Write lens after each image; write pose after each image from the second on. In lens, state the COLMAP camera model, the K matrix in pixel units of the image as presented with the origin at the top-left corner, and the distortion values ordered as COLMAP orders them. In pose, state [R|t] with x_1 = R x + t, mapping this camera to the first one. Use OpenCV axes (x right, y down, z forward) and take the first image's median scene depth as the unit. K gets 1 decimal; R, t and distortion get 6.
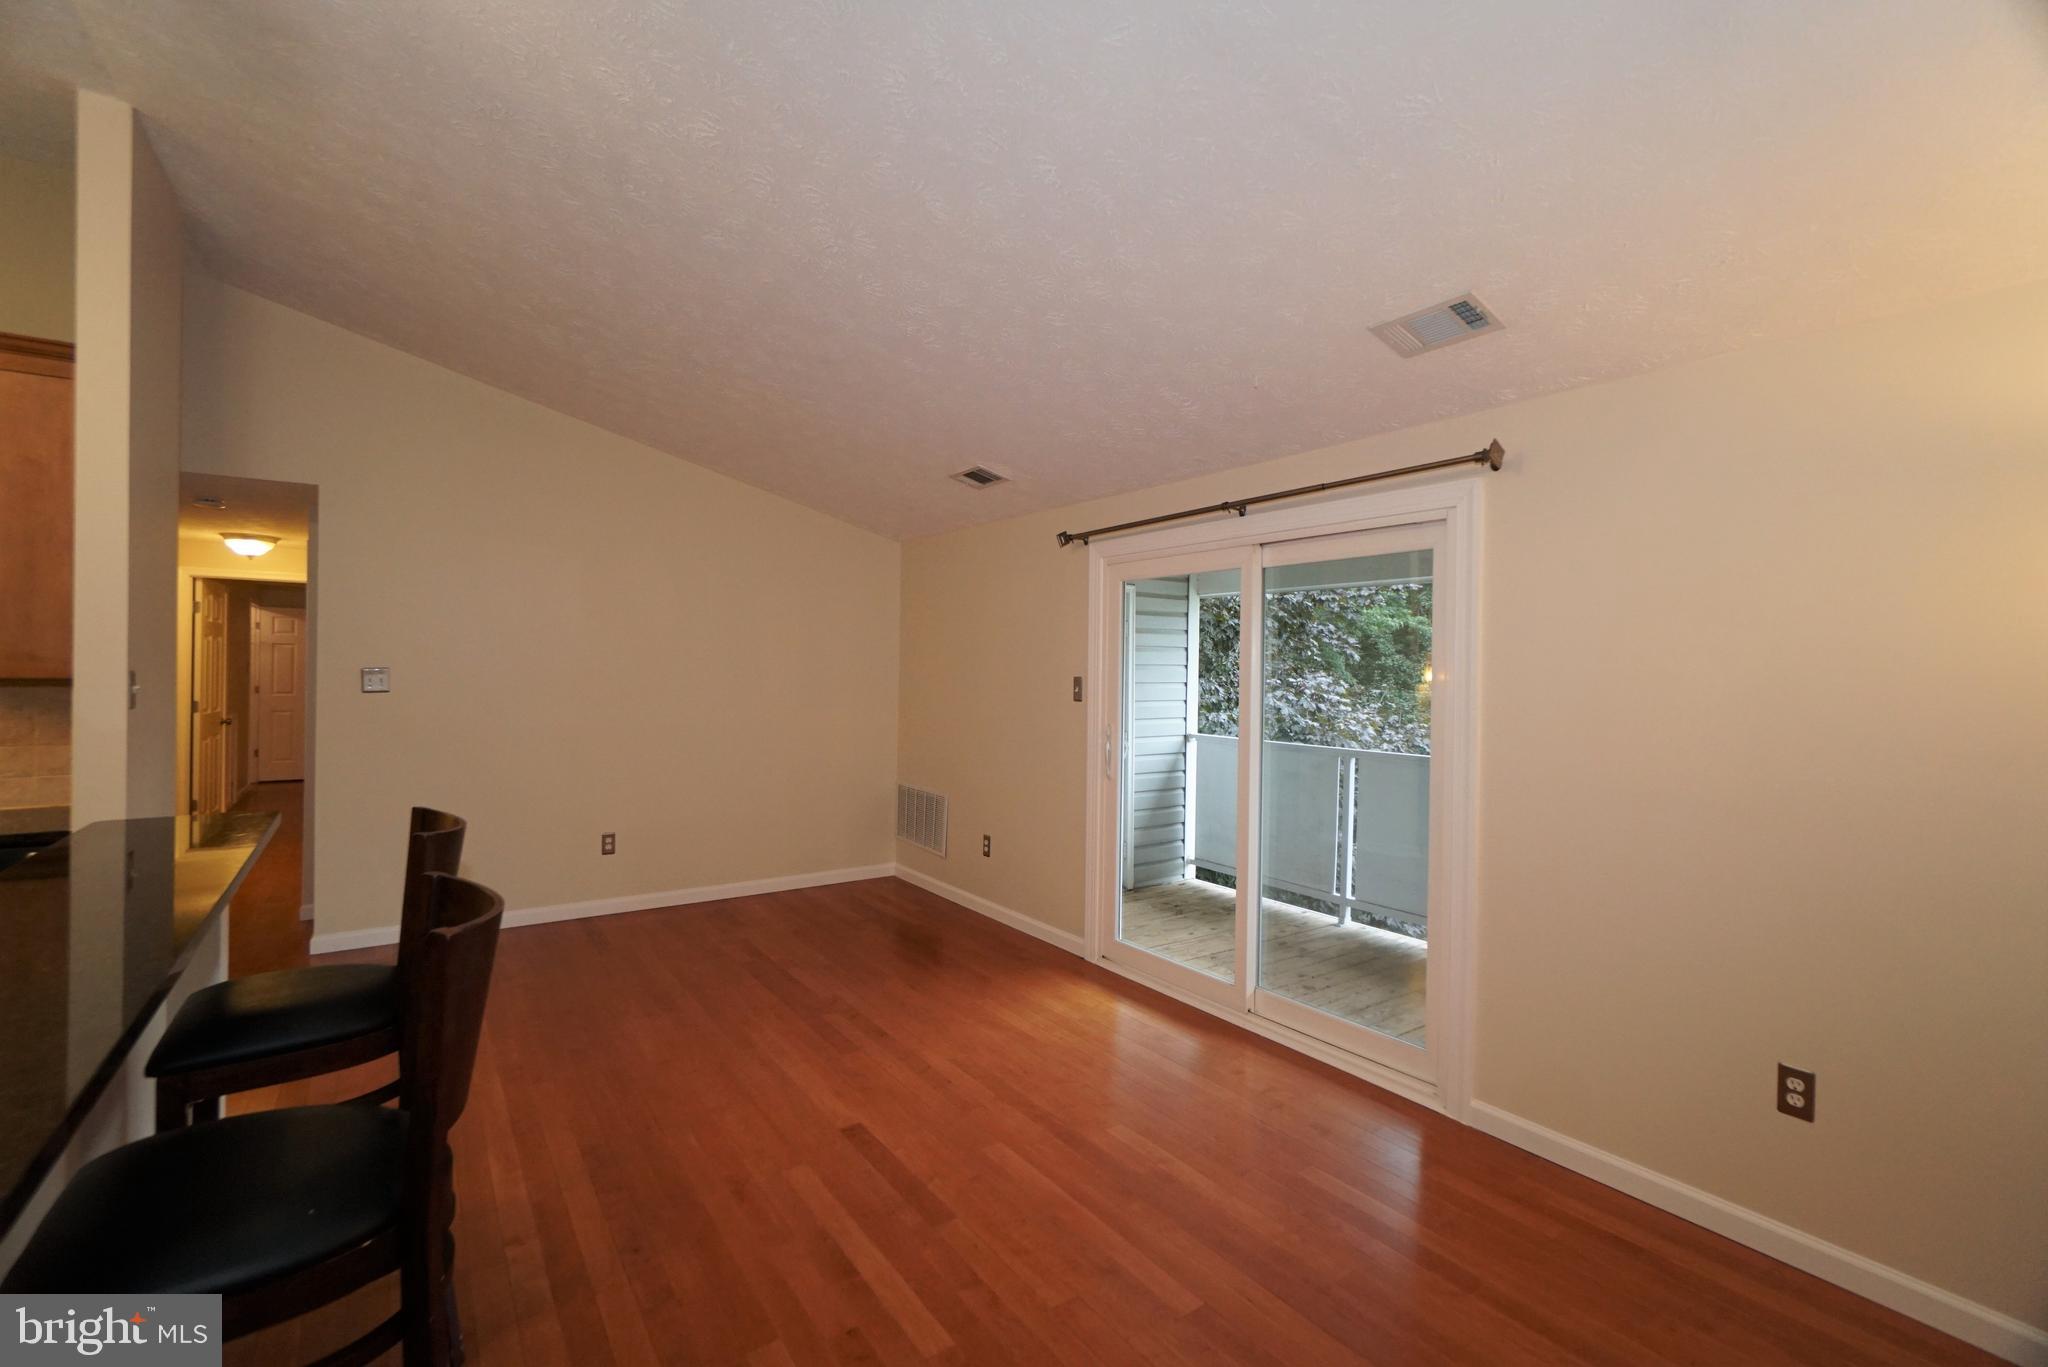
lens RADIAL K [[891.6, 0, 1013.6], [0, 891.6, 677.5], [0, 0, 1]] dist [-0.001930, 0.000300]
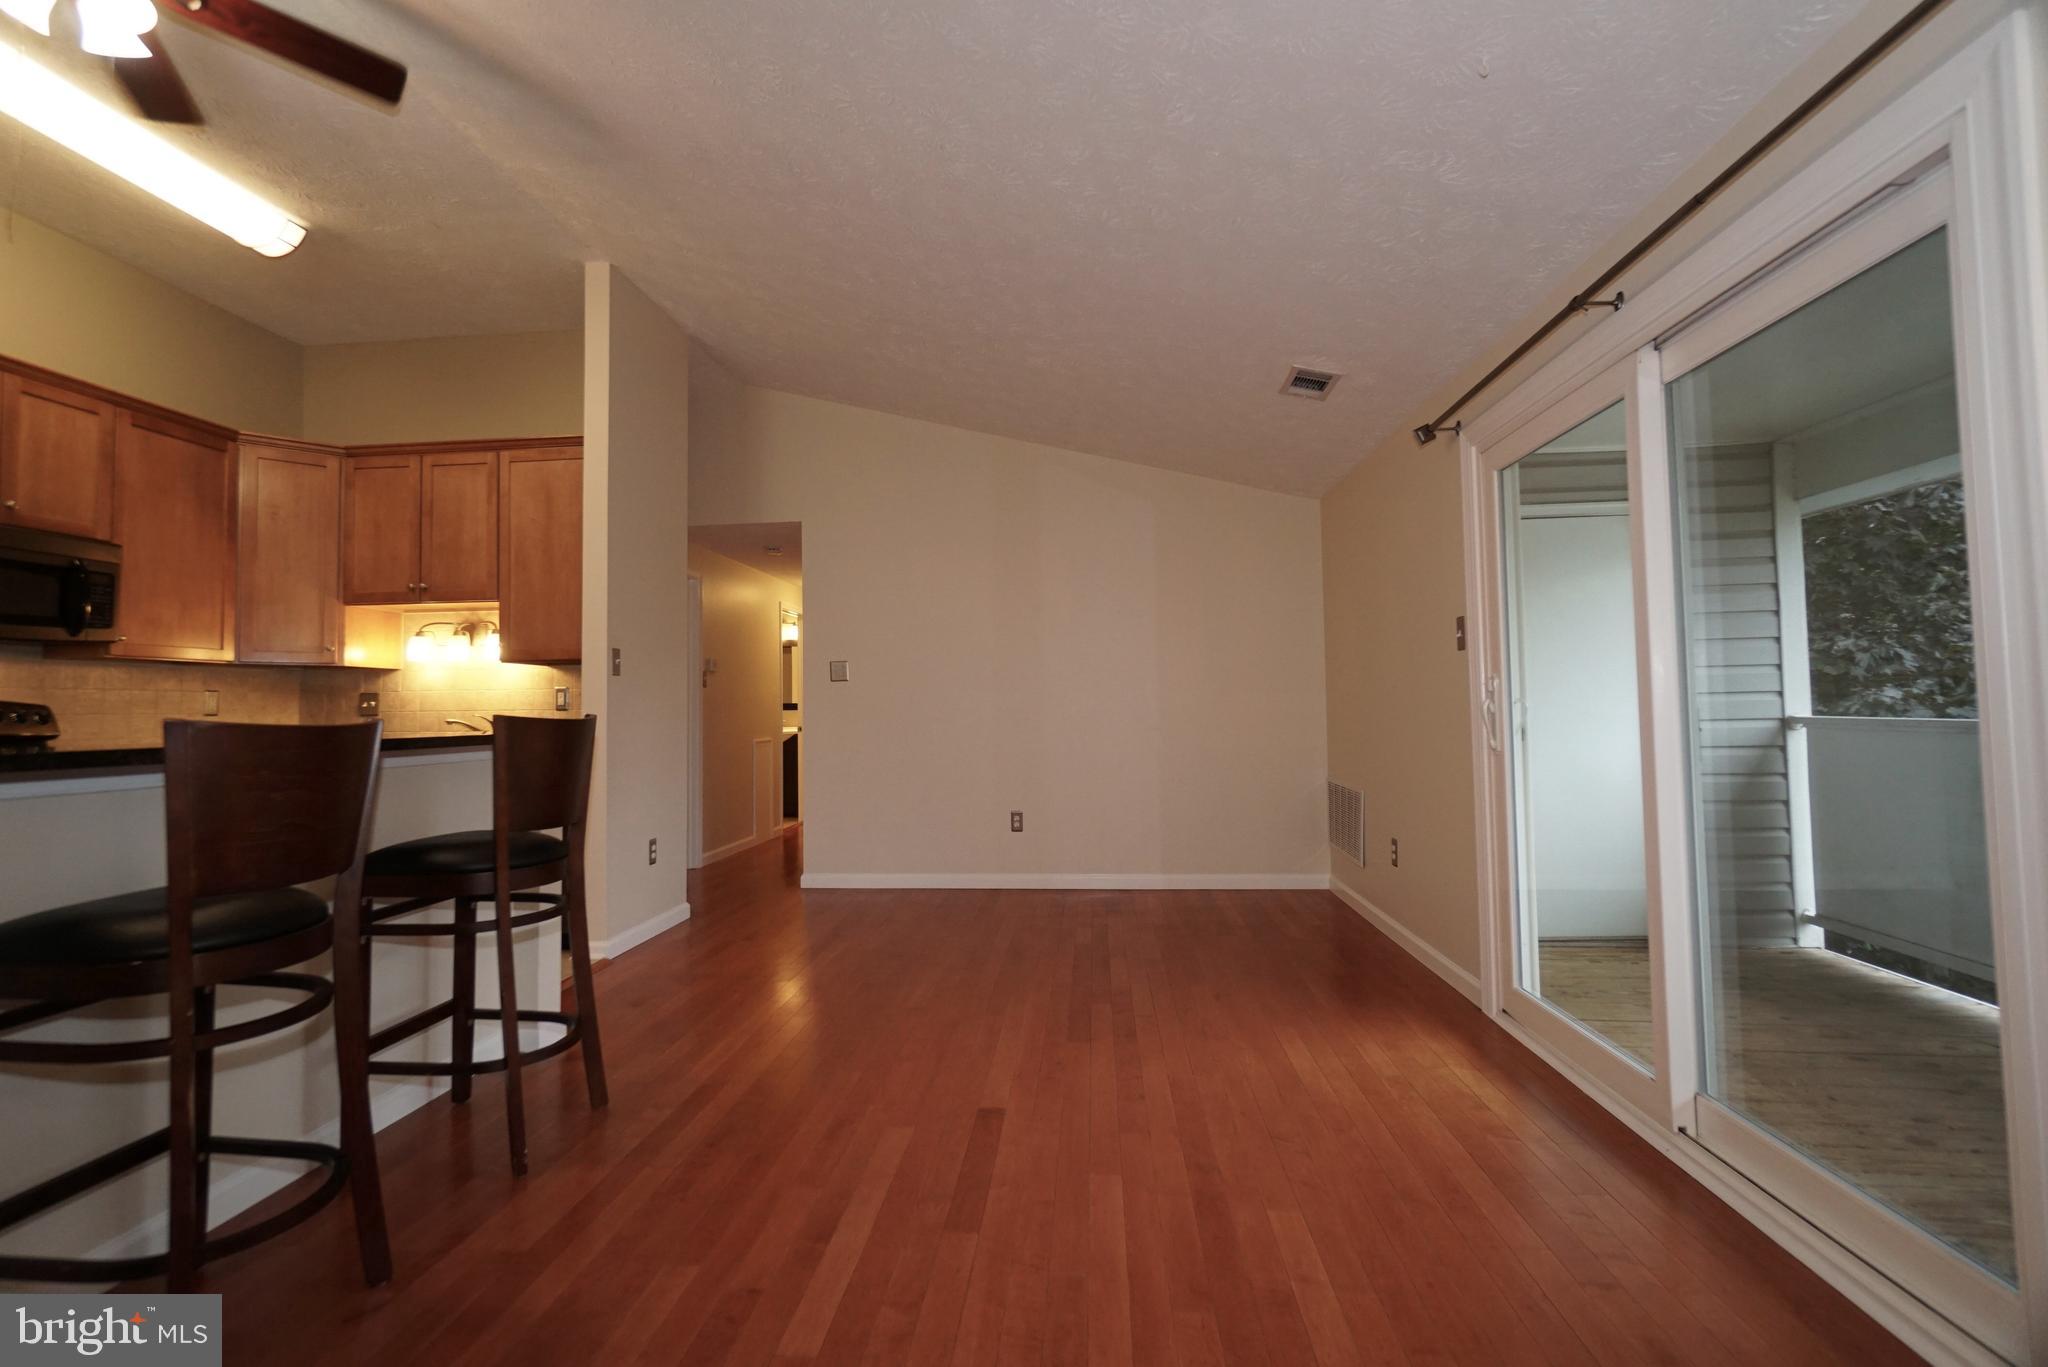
lens RADIAL K [[891.6, 0, 1018.7], [0, 891.6, 680.3], [0, 0, 1]] dist [-0.001930, 0.000300]
pose [[0.758527, -0.048961, -0.649800, 0.285731], [0.021575, 0.998514, -0.050052, 0.084753], [0.651285, 0.023946, 0.758455, 0.227223]]
